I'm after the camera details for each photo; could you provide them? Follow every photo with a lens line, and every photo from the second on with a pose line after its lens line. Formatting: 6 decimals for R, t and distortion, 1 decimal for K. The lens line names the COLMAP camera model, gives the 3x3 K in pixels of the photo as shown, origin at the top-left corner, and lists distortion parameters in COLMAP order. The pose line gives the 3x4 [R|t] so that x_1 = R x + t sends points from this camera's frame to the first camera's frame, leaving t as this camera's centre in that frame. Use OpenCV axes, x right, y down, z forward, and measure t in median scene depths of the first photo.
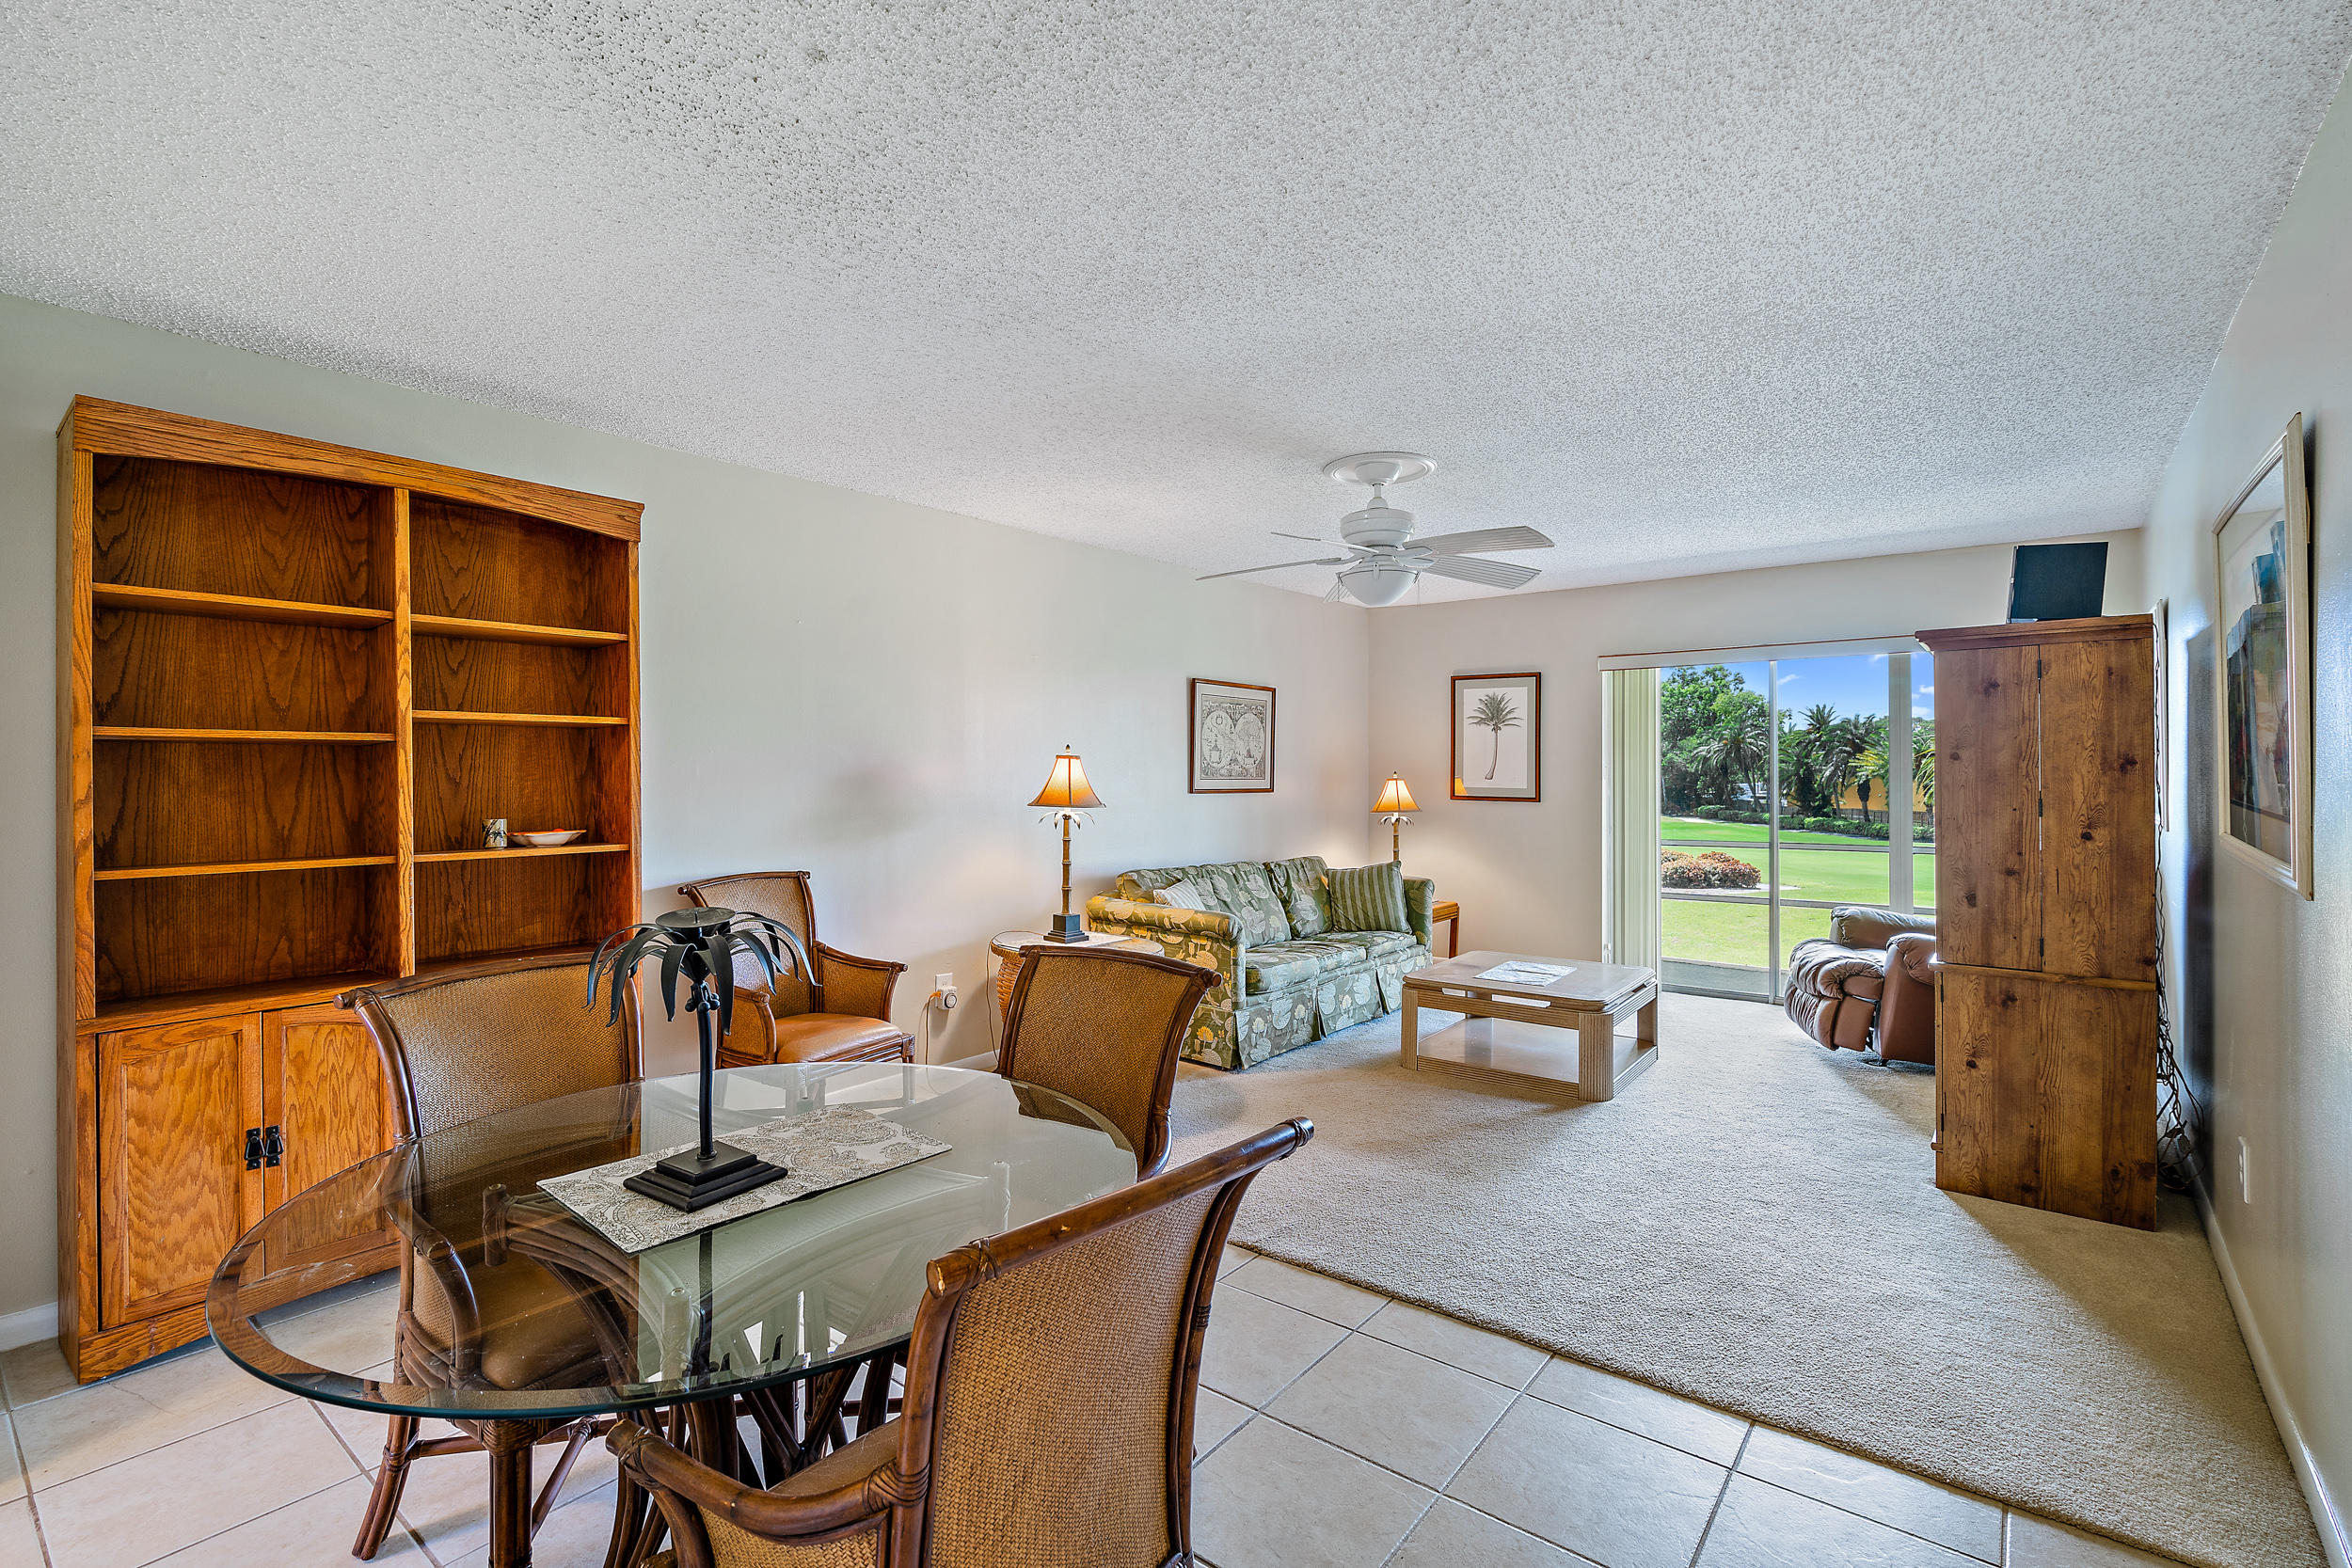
lens RADIAL K [[1069.3, 0, 1176.0], [0, 1069.3, 784.0], [0, 0, 1]] dist [-0.000331, -0.000089]
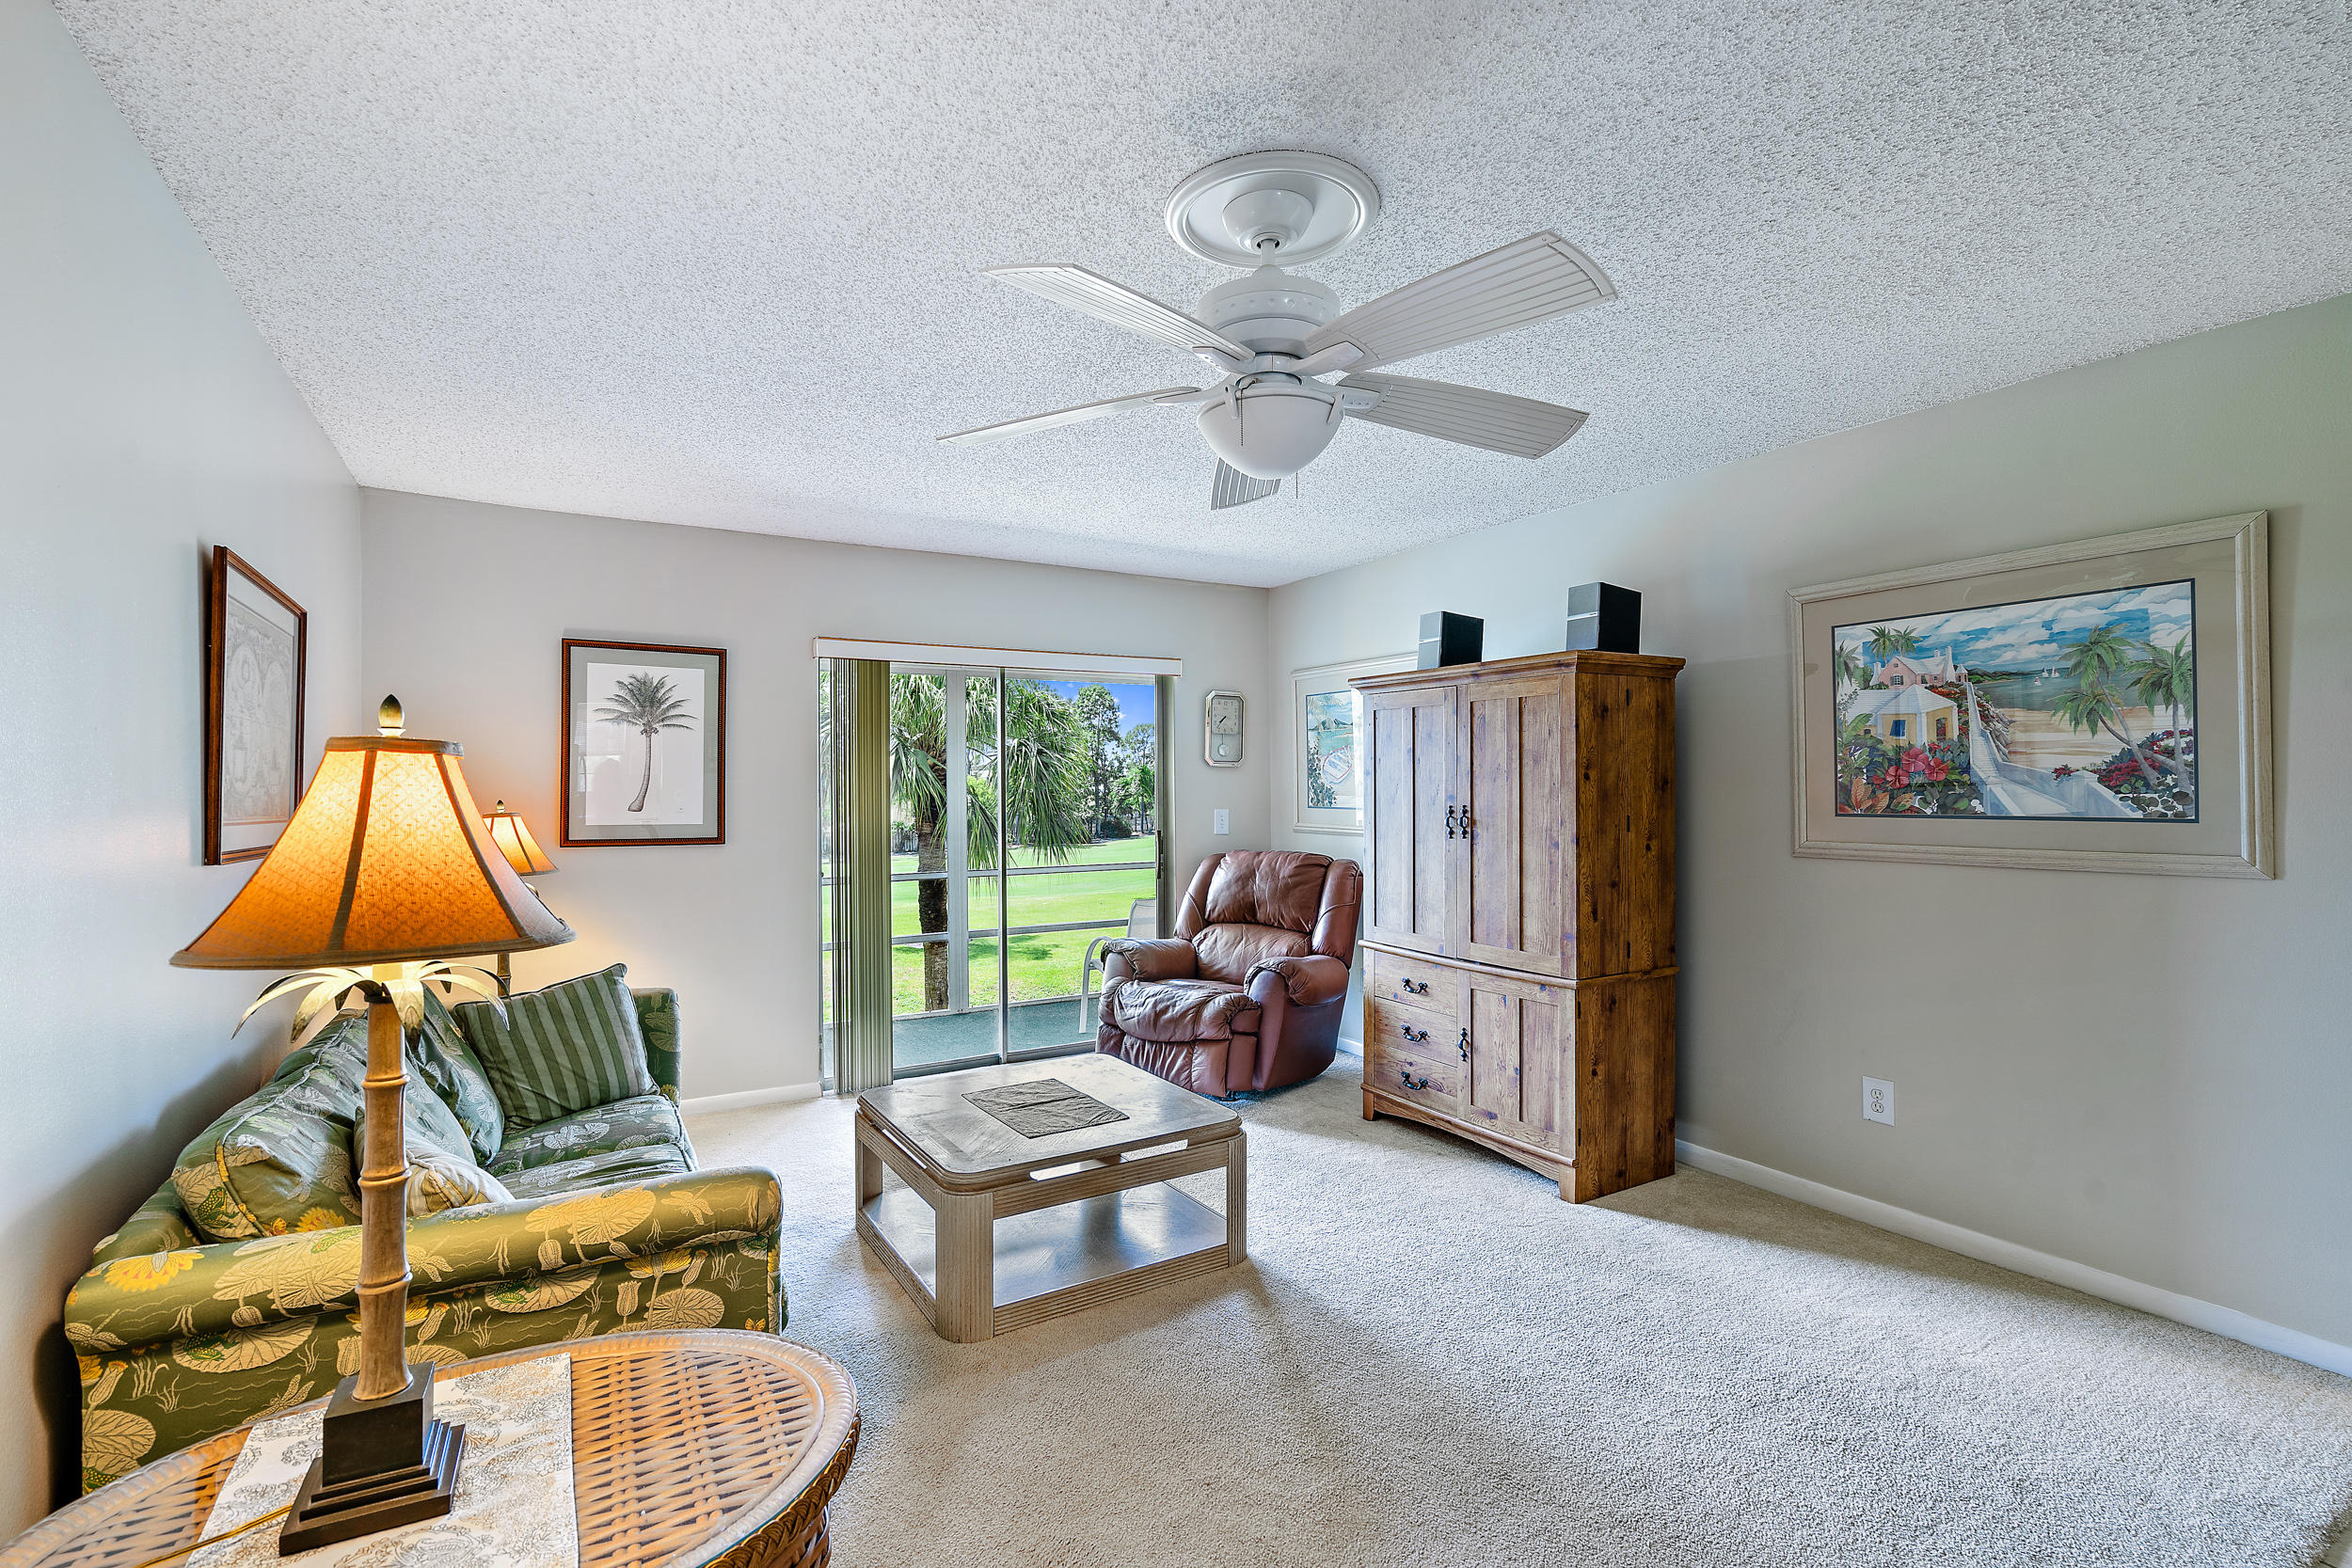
lens RADIAL K [[1063.5, 0, 1175.1], [0, 1063.5, 794.3], [0, 0, 1]] dist [0.001016, 0.000066]
pose [[0.354704, -0.006384, 0.934957, -0.255258], [0.019914, 0.999801, -0.000728, -0.011085], [-0.934766, 0.018877, 0.354761, 0.706867]]
